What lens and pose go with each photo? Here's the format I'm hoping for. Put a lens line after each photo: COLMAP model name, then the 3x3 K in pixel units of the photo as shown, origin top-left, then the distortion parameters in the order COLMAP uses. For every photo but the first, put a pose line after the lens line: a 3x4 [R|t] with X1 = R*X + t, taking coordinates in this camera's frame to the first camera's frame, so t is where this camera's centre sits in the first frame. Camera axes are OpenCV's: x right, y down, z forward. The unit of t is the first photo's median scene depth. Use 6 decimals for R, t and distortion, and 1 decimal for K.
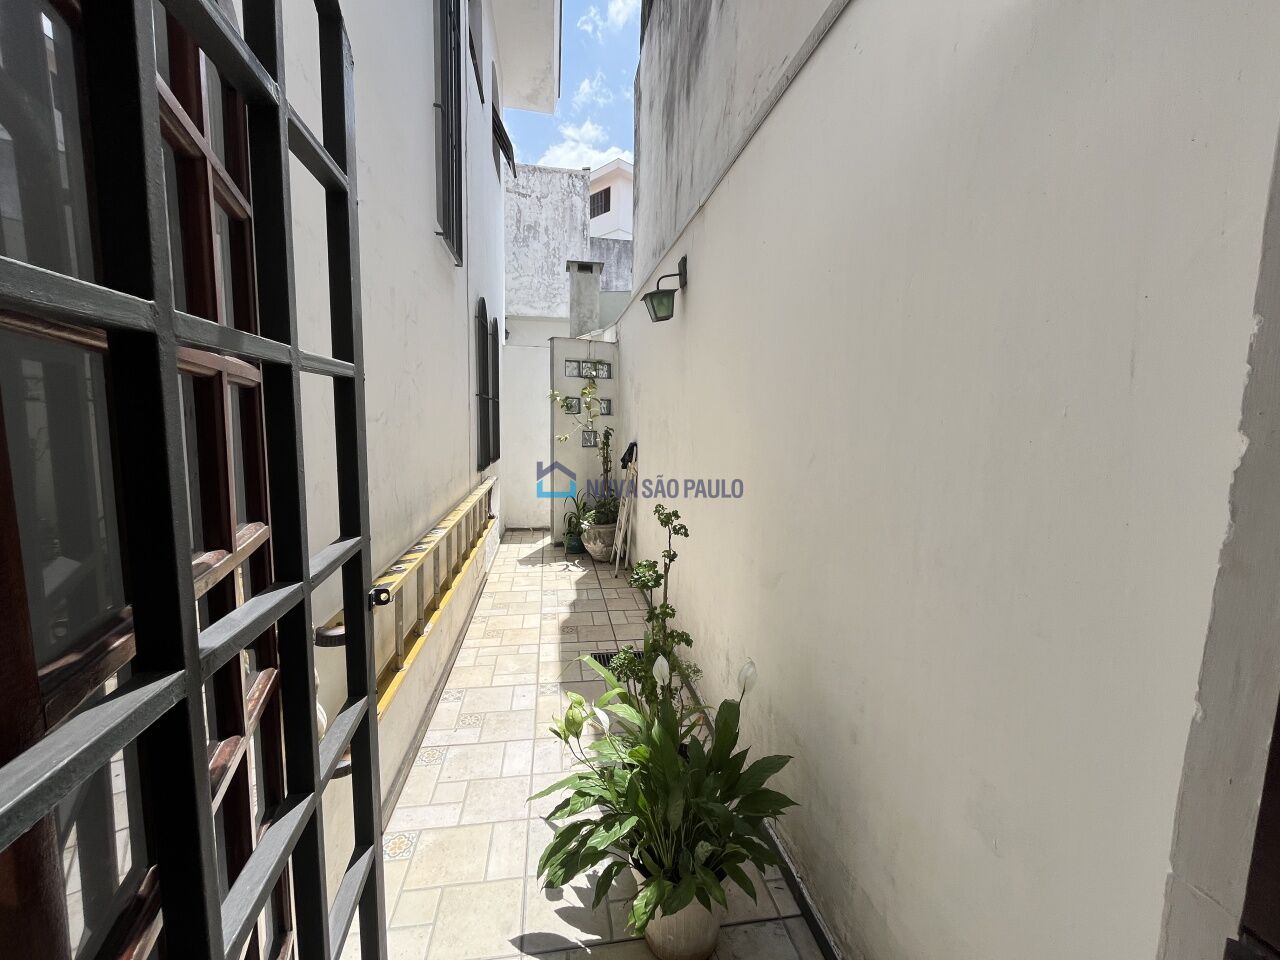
lens RADIAL K [[514.6, 0, 635.8], [0, 514.6, 481.8], [0, 0, 1]] dist [-0.000010, 0.000006]
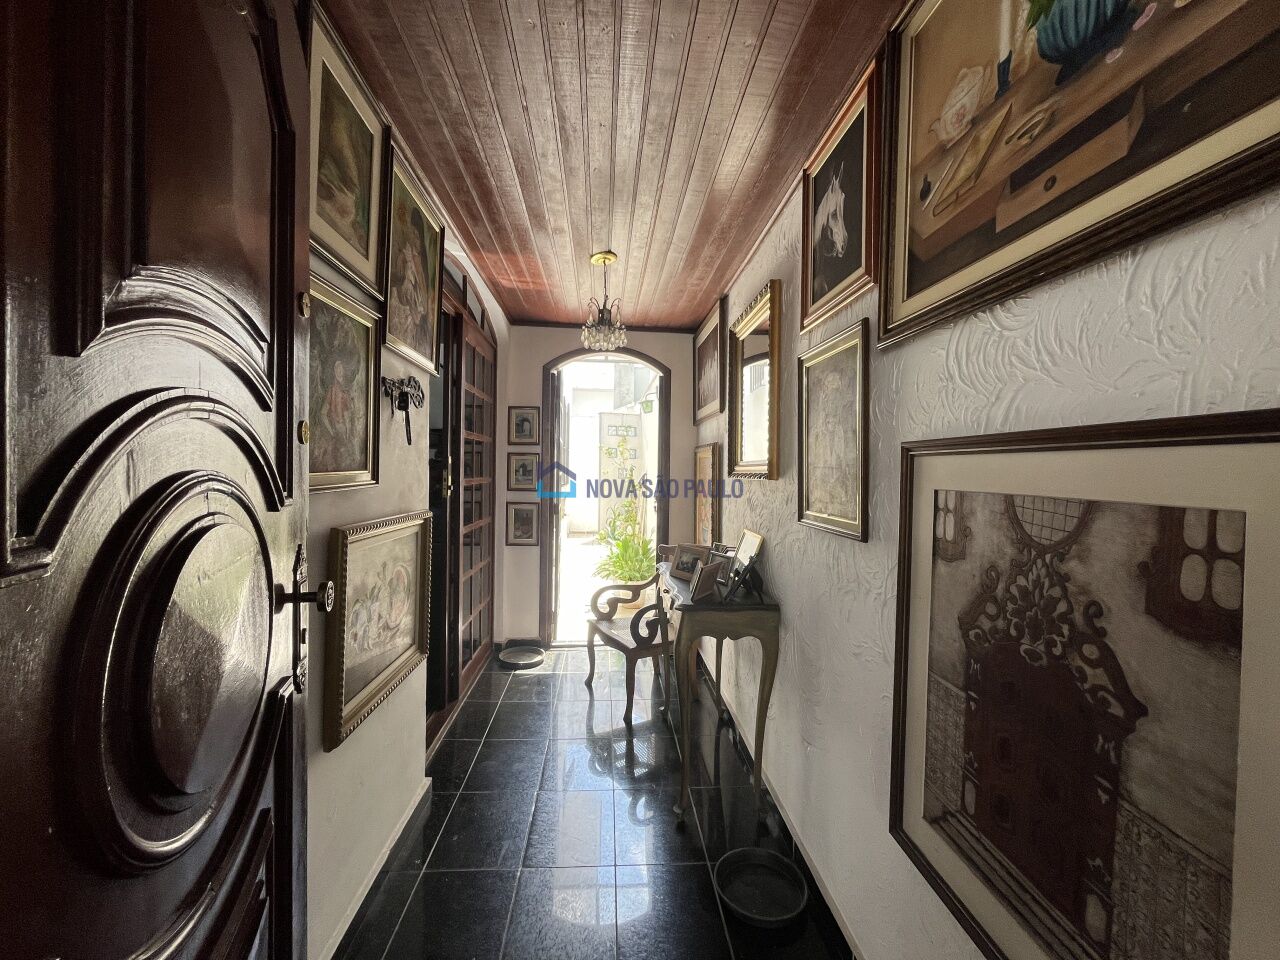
lens RADIAL K [[514.6, 0, 640.9], [0, 514.6, 477.3], [0, 0, 1]] dist [-0.000010, 0.000006]
pose [[0.996043, 0.001424, -0.088866, 0.115245], [-0.010040, 0.995275, -0.096580, 0.088924], [0.088309, 0.097090, 0.991350, -0.621666]]
